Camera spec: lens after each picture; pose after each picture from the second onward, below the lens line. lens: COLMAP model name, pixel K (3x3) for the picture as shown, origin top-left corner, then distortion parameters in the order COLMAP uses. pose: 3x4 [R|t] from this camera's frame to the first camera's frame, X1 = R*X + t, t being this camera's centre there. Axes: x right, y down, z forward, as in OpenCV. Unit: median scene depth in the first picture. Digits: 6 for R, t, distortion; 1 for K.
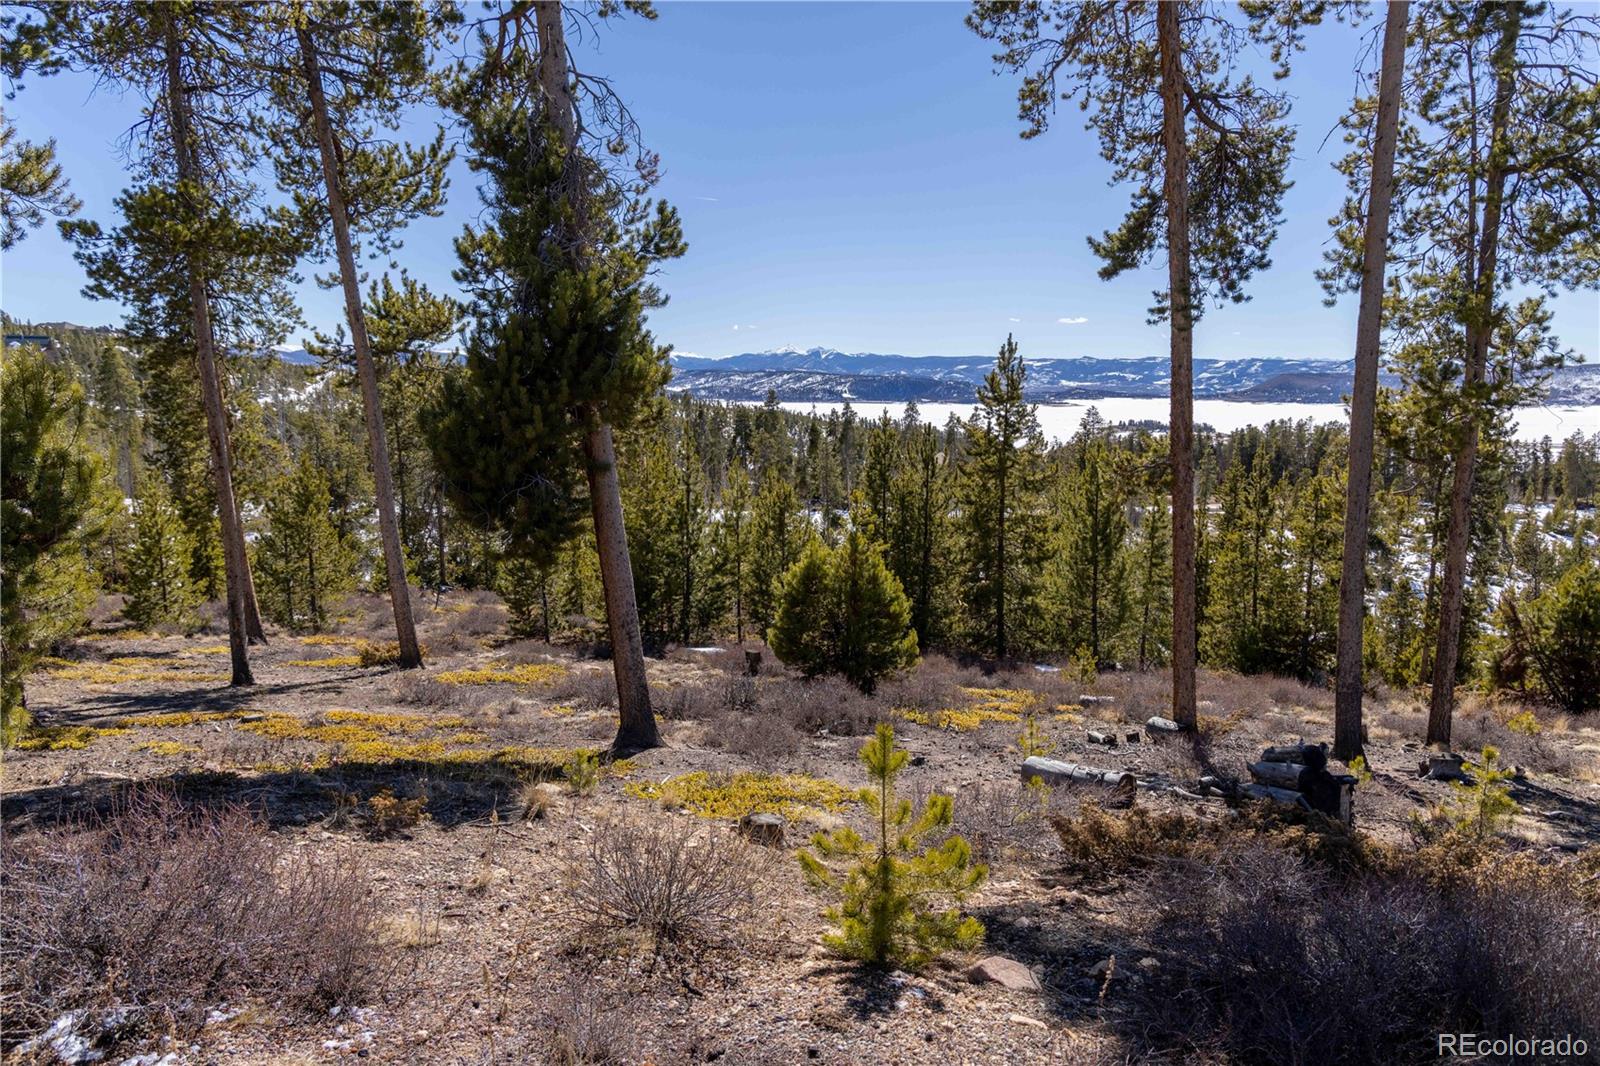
lens RADIAL K [[1098.6, 0, 795.8], [0, 1098.6, 535.6], [0, 0, 1]] dist [0.023227, -0.002421]
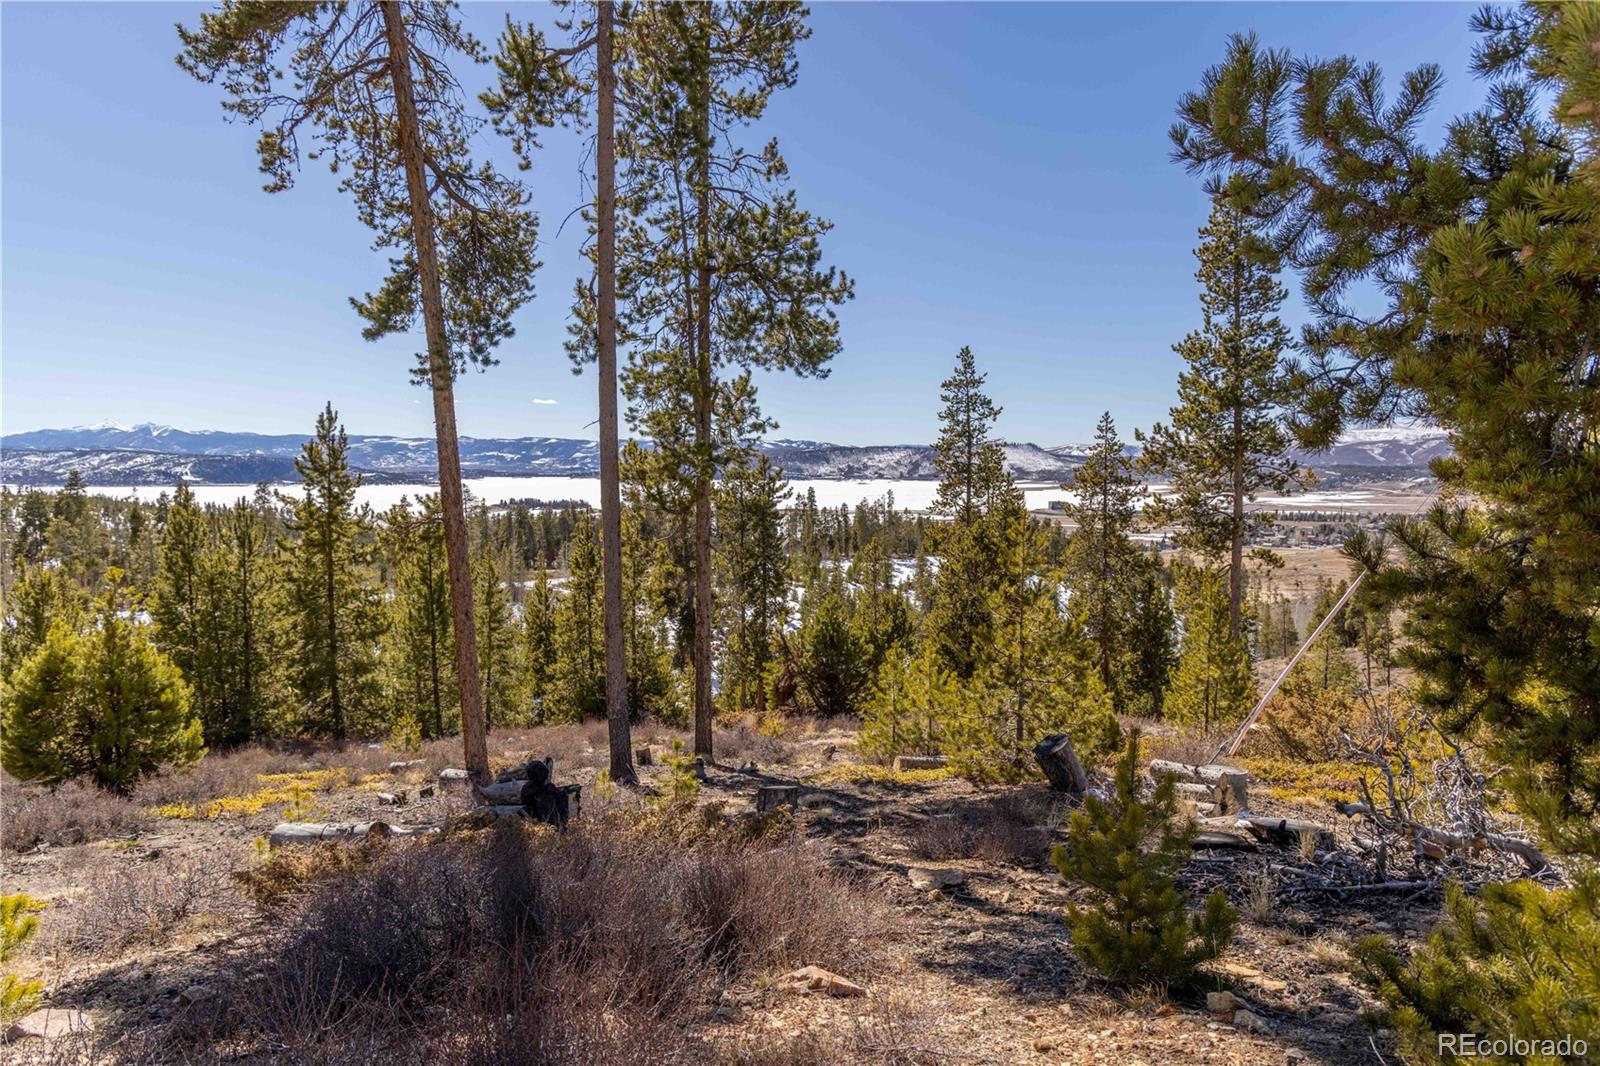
lens RADIAL K [[1098.6, 0, 800.5], [0, 1098.6, 538.1], [0, 0, 1]] dist [0.023227, -0.002421]
pose [[0.852315, -0.042571, 0.521293, 0.067639], [0.078539, 0.995798, -0.047091, 0.021639], [-0.517098, 0.081079, 0.852078, -0.040400]]
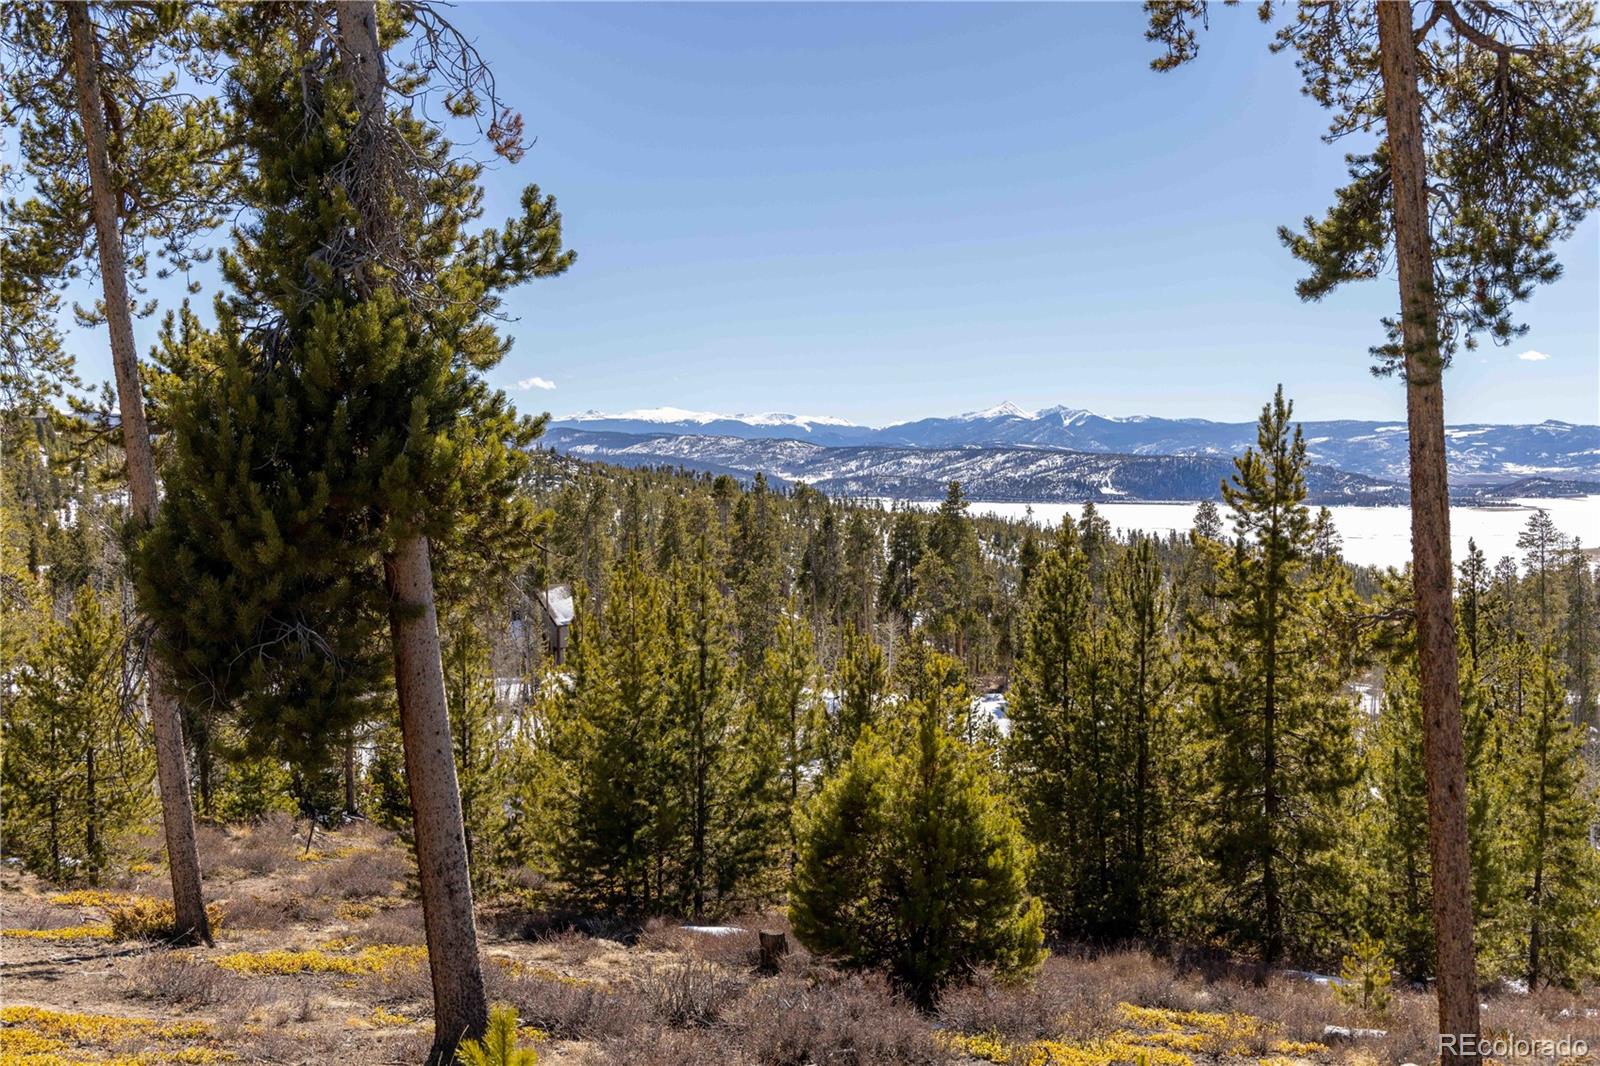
lens RADIAL K [[1946.3, 0, 785.6], [0, 1946.3, 548.2], [0, 0, 1]] dist [0.027736, 0.000000]
pose [[0.992963, 0.002075, -0.118411, 0.104601], [-0.013597, 0.995232, -0.096583, 0.003380], [0.117646, 0.097513, 0.988256, -0.038283]]
